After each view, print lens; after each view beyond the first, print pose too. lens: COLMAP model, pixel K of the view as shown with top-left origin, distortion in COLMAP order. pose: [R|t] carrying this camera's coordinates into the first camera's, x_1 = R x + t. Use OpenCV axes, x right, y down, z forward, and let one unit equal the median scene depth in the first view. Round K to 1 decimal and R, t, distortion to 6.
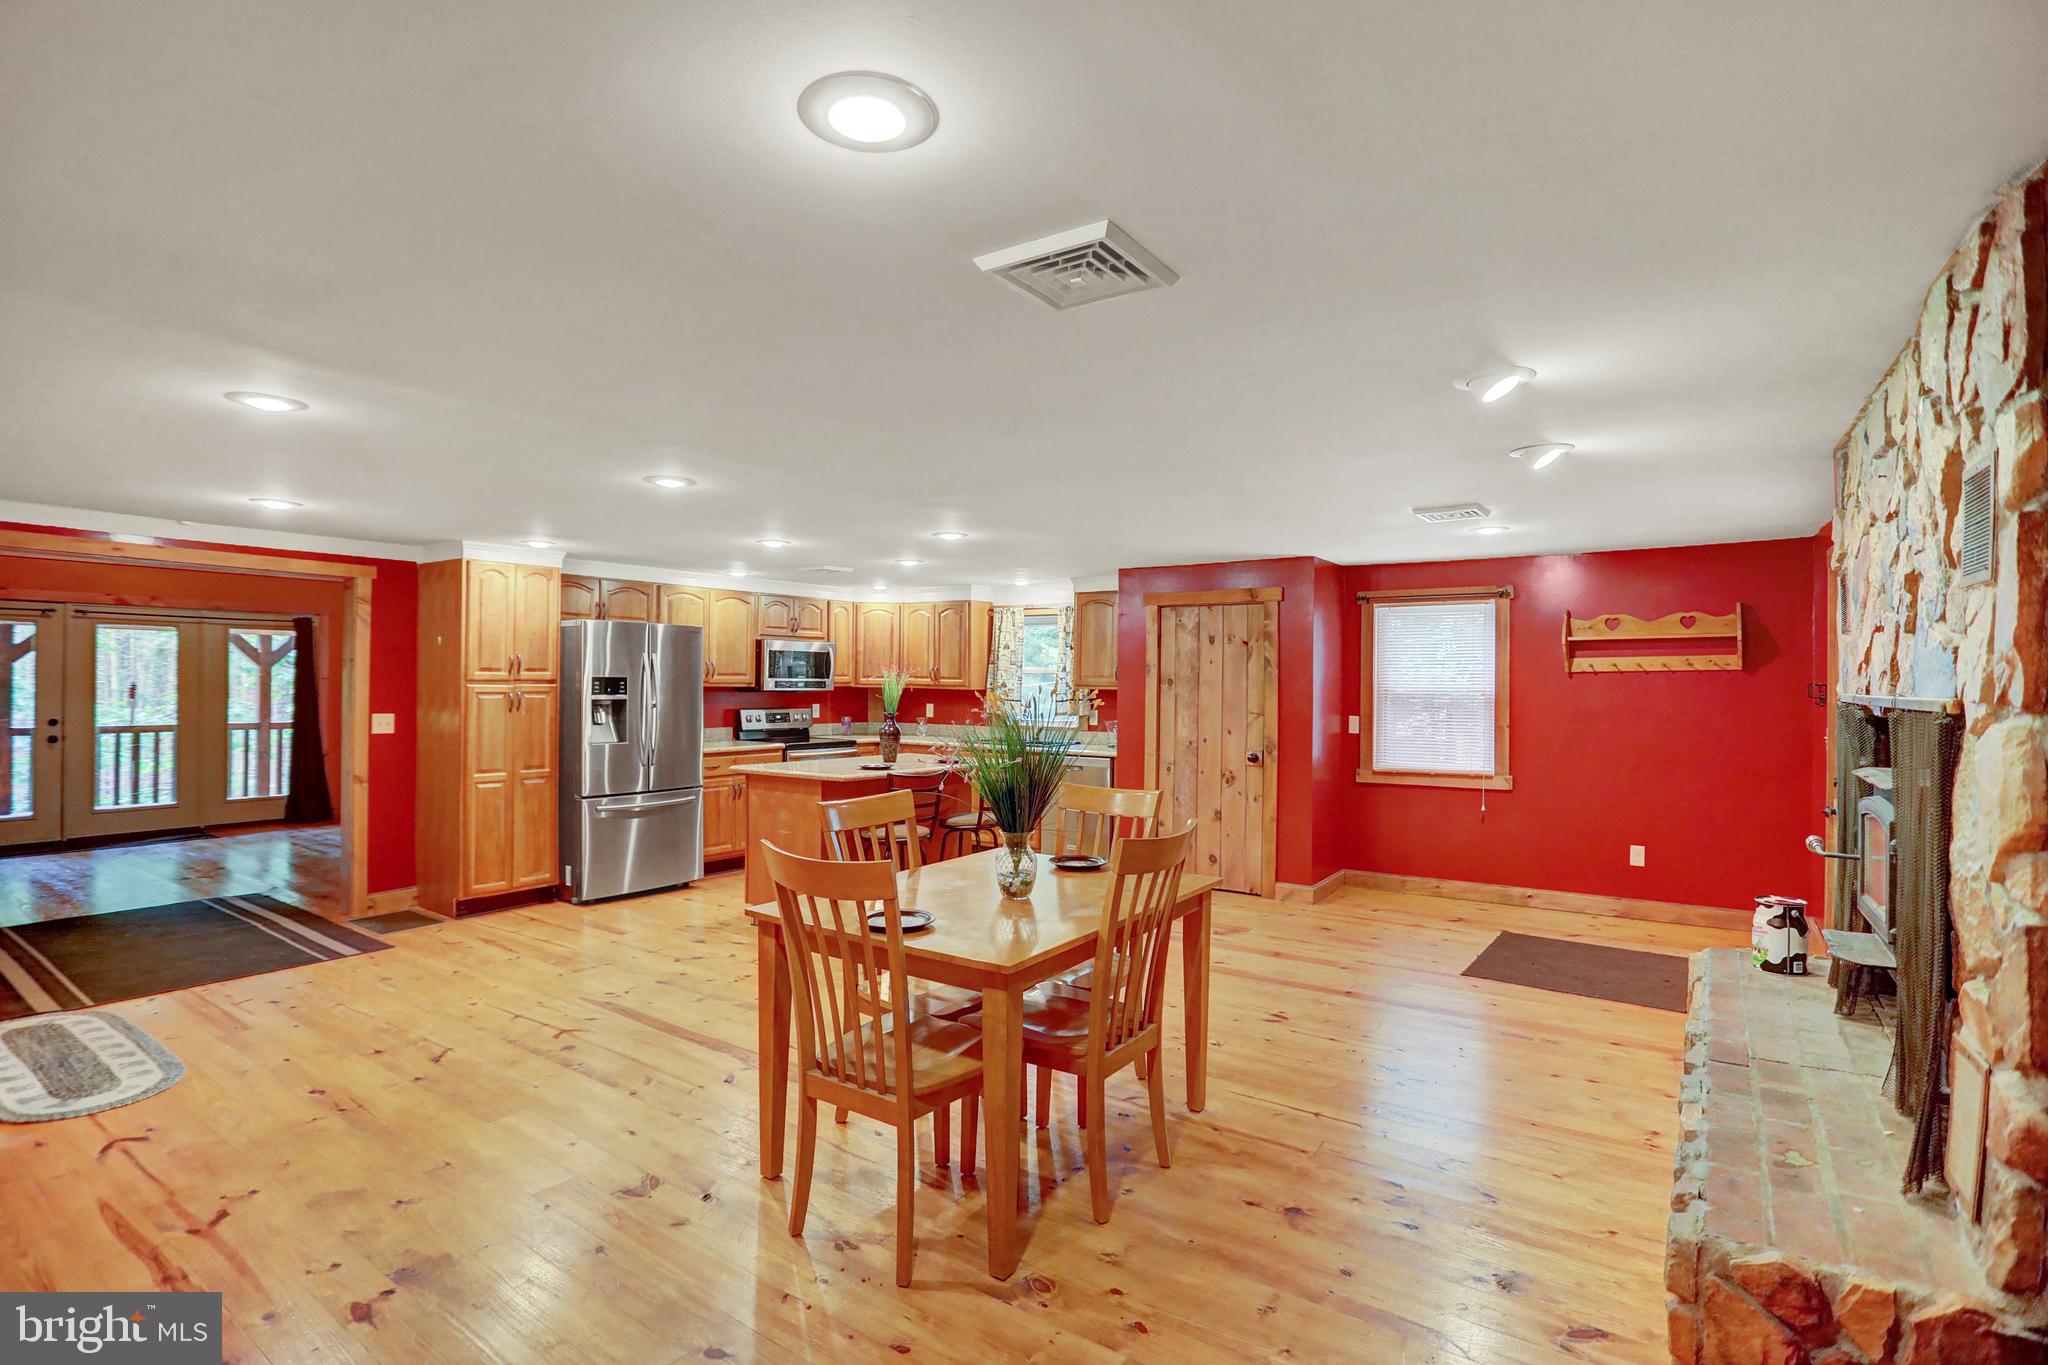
lens RADIAL K [[995.7, 0, 1024.4], [0, 995.7, 667.5], [0, 0, 1]] dist [-0.073433, 0.026678]
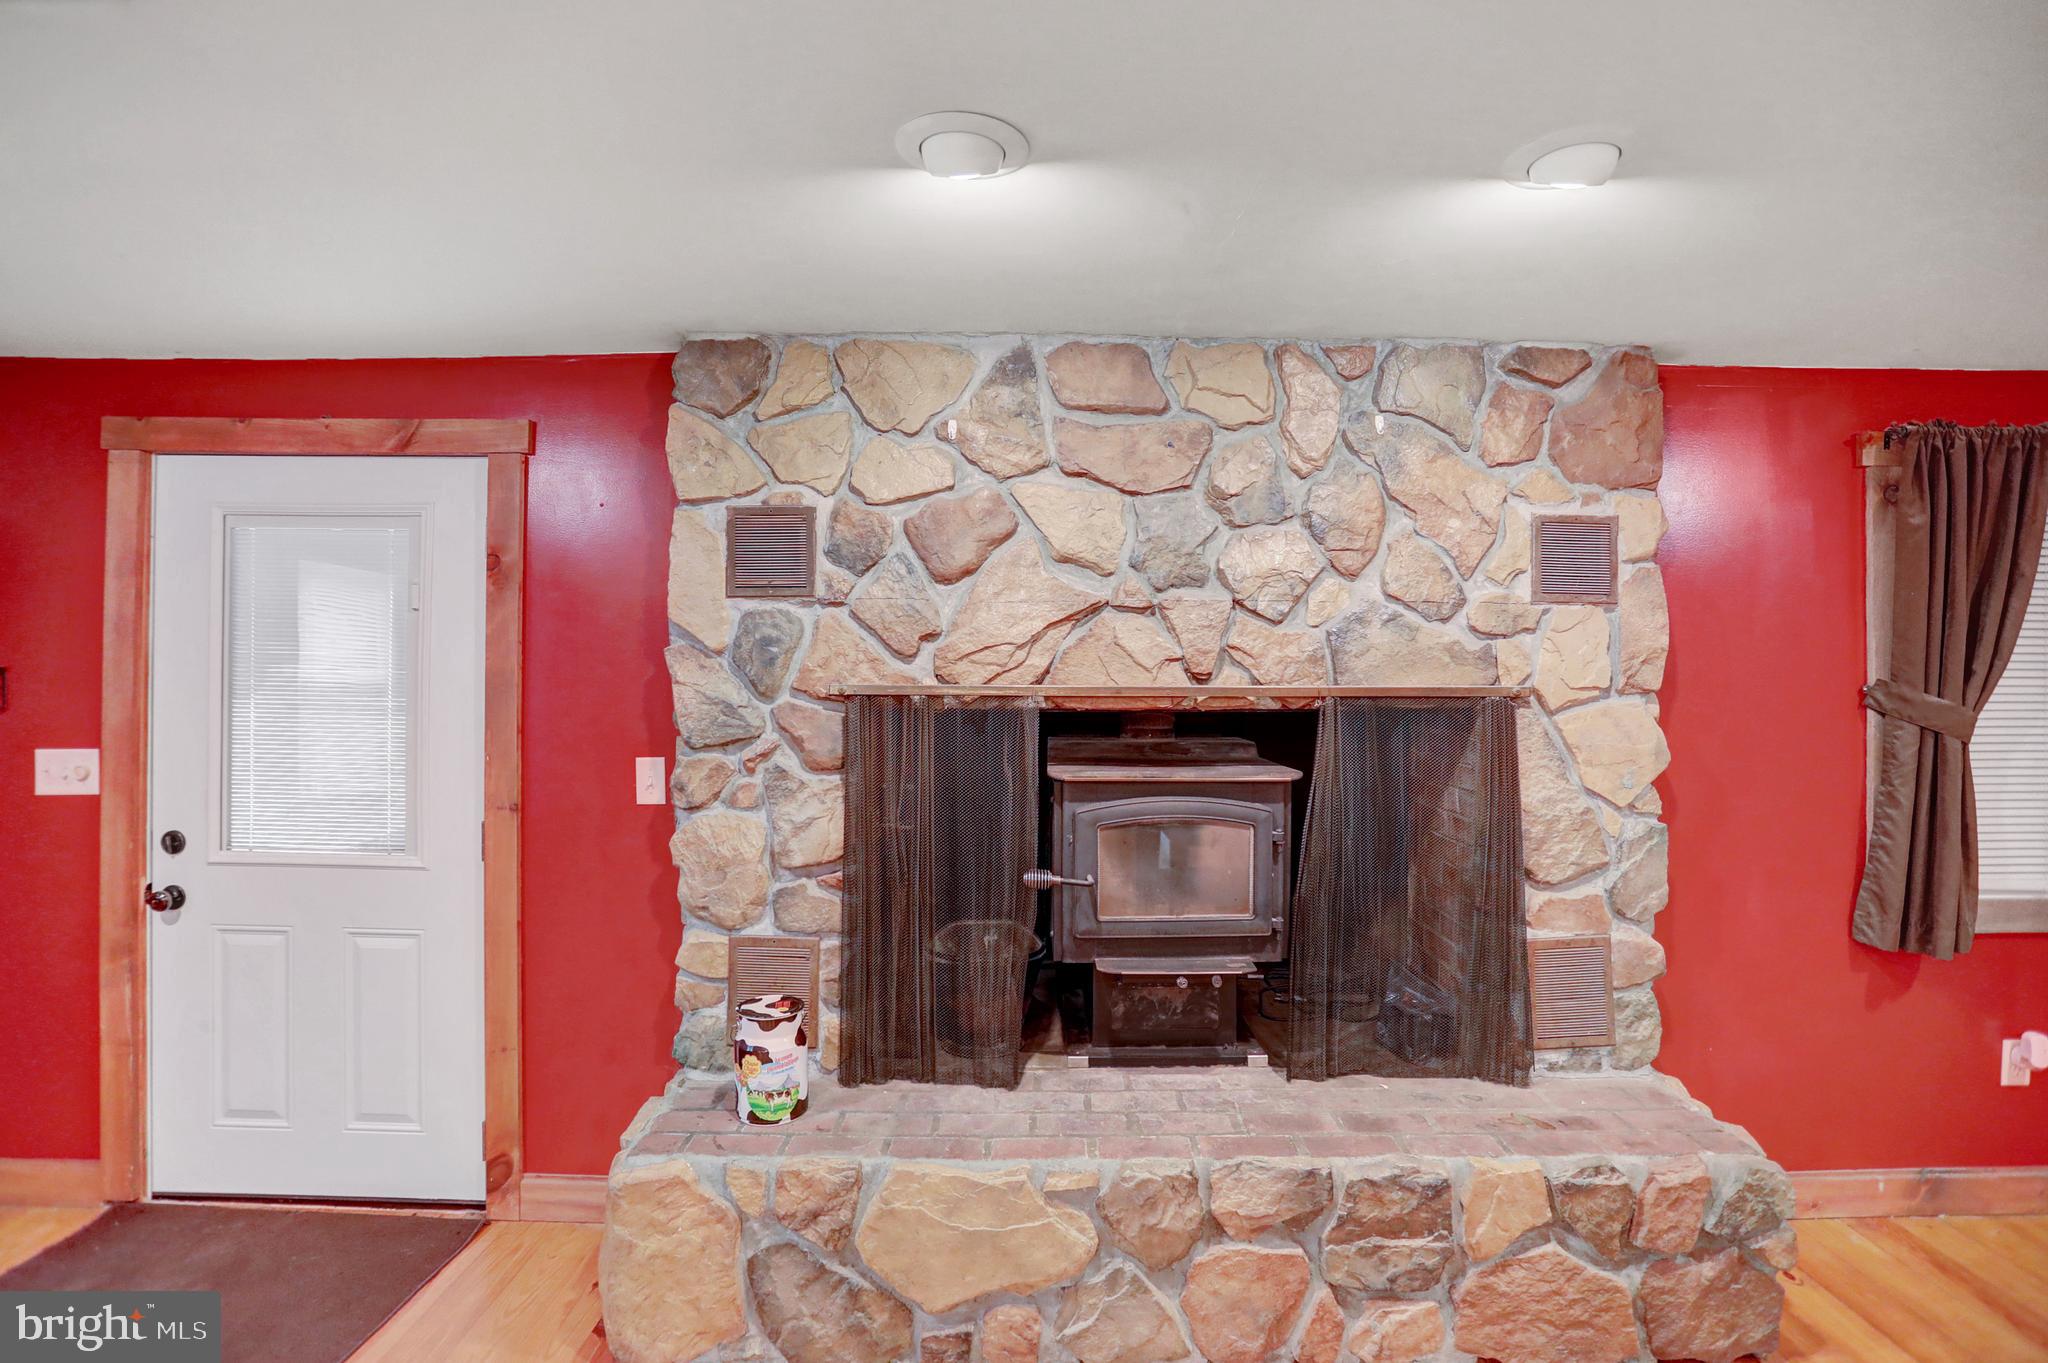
lens RADIAL K [[995.7, 0, 1024.9], [0, 995.7, 668.8], [0, 0, 1]] dist [-0.073433, 0.026678]
pose [[-0.577755, -0.008488, 0.816166, 0.075467], [-0.018183, 0.999832, -0.002473, 0.006960], [-0.816008, -0.016269, -0.577812, 0.637071]]
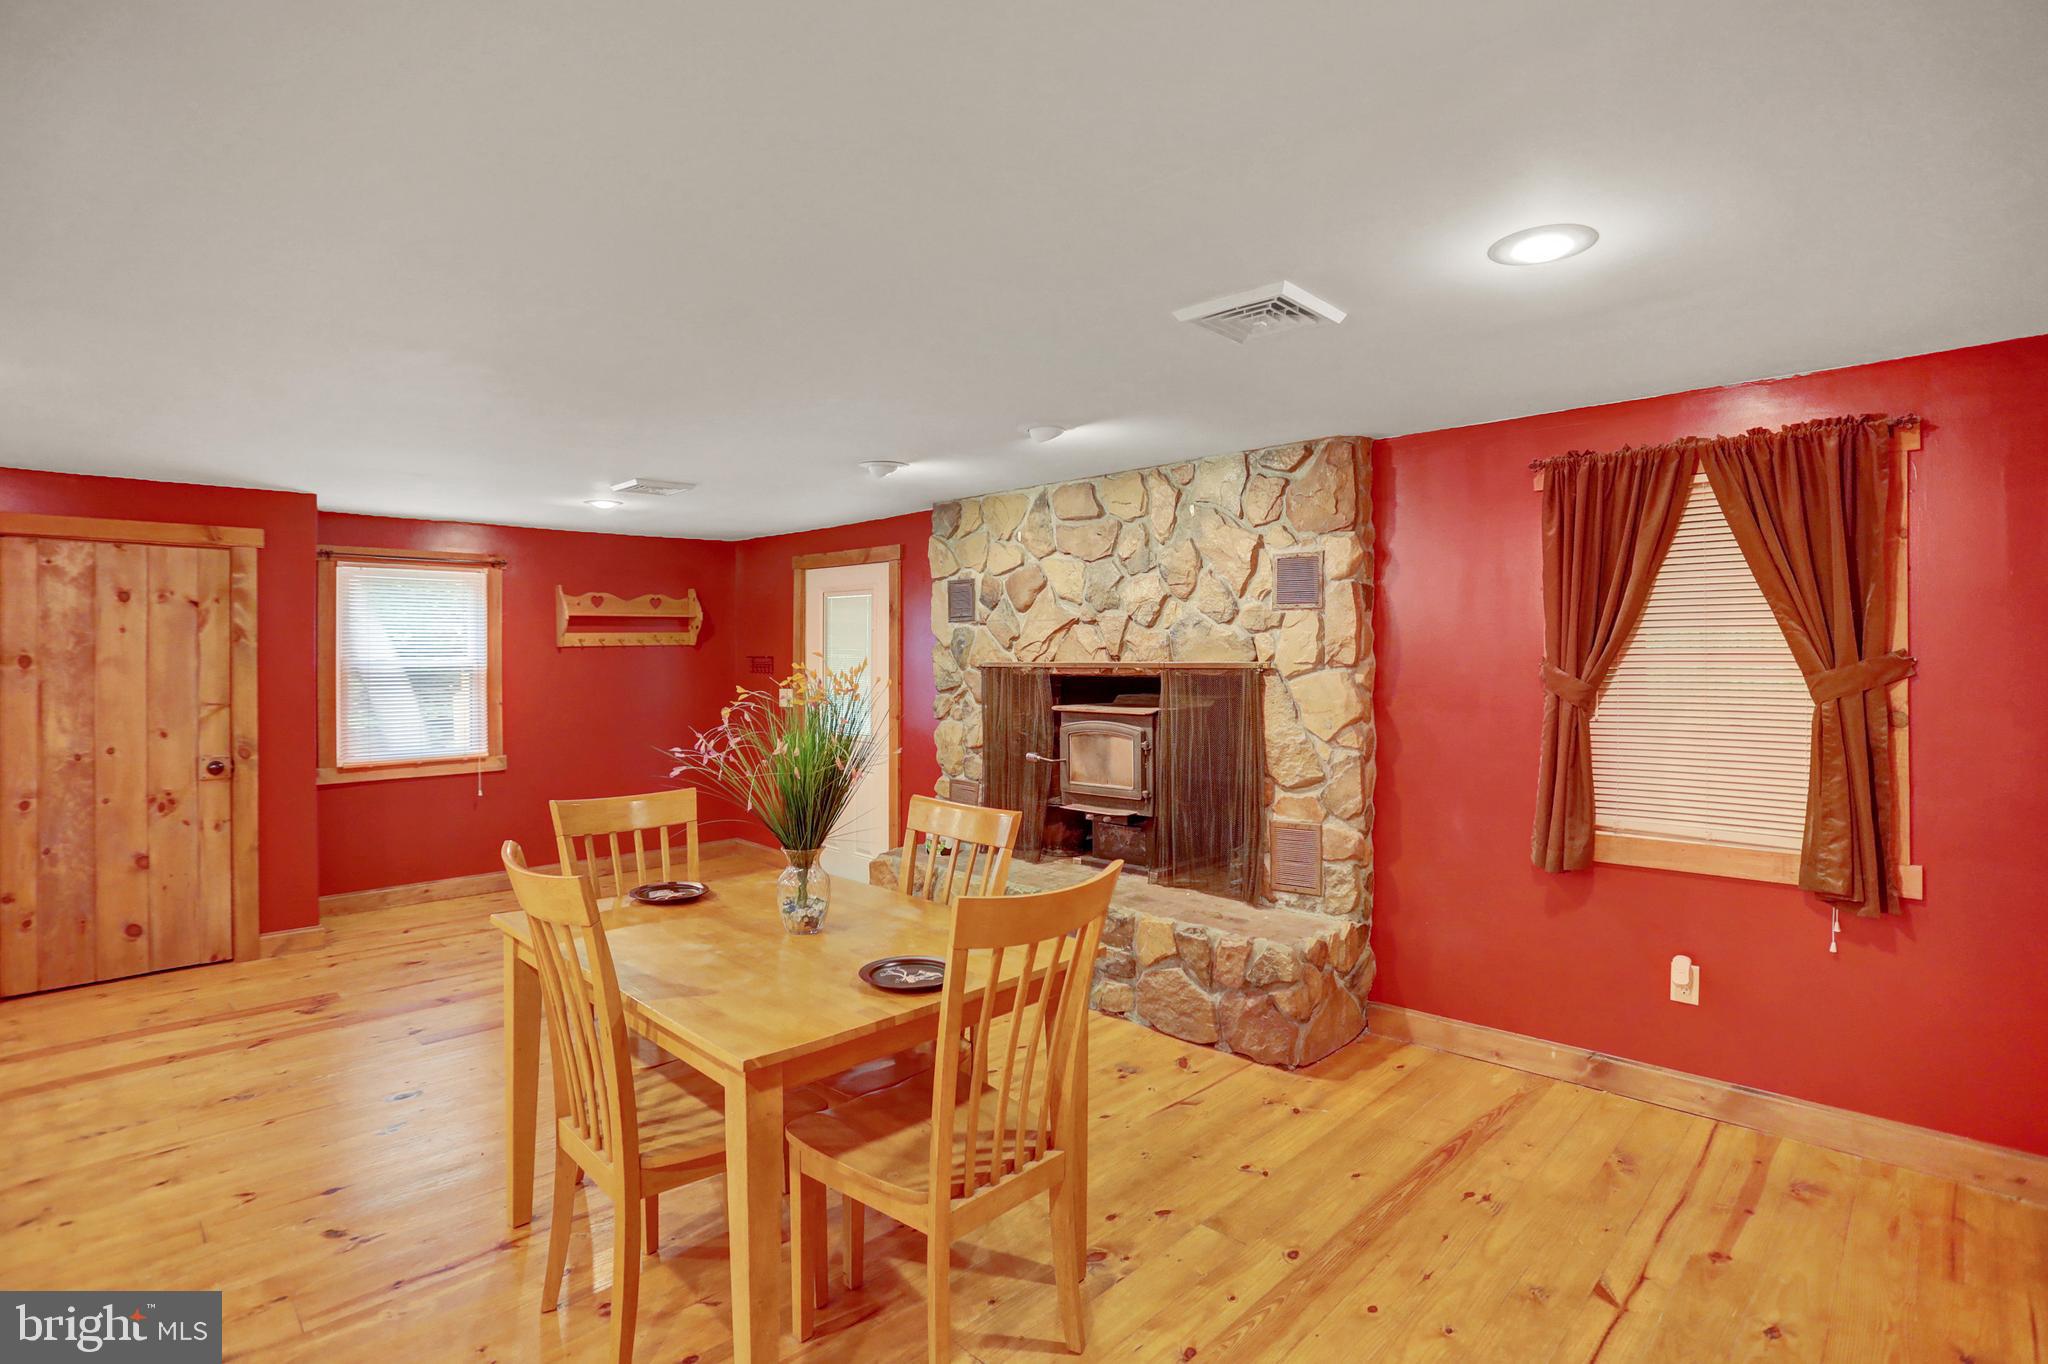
lens RADIAL K [[995.7, 0, 1042.3], [0, 995.7, 651.0], [0, 0, 1]] dist [-0.073433, 0.026678]
pose [[0.155492, -0.002462, 0.987834, -0.344976], [-0.007780, 0.999963, 0.003717, 0.001313], [-0.987807, -0.008263, 0.155467, 0.315300]]
